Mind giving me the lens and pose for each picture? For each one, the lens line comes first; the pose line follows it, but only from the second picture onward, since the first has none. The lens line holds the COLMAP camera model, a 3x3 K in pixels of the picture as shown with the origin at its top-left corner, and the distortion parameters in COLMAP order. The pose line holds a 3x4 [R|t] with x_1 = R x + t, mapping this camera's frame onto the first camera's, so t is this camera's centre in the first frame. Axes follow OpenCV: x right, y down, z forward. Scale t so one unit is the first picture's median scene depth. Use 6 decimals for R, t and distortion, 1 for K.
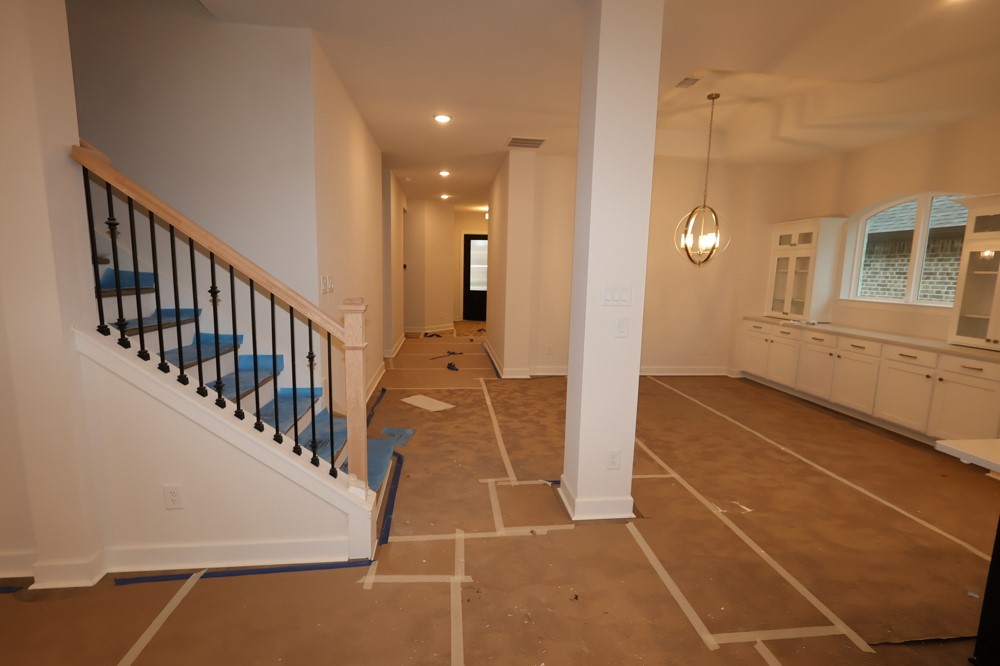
lens RADIAL K [[464.2, 0, 500.6], [0, 464.2, 335.0], [0, 0, 1]] dist [-0.002480, 0.000615]
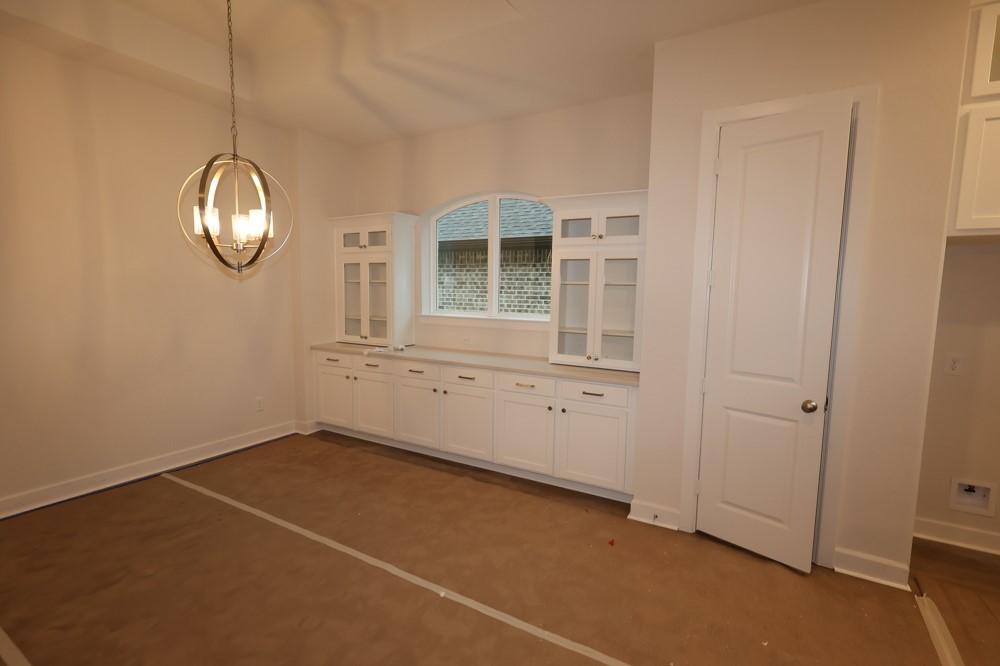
lens RADIAL K [[464.2, 0, 500.6], [0, 464.2, 335.0], [0, 0, 1]] dist [-0.002480, 0.000615]
pose [[0.597749, -0.094952, 0.796040, 0.149060], [0.111276, 0.993176, 0.034908, -0.052681], [-0.793923, 0.067714, 0.604236, 0.374088]]
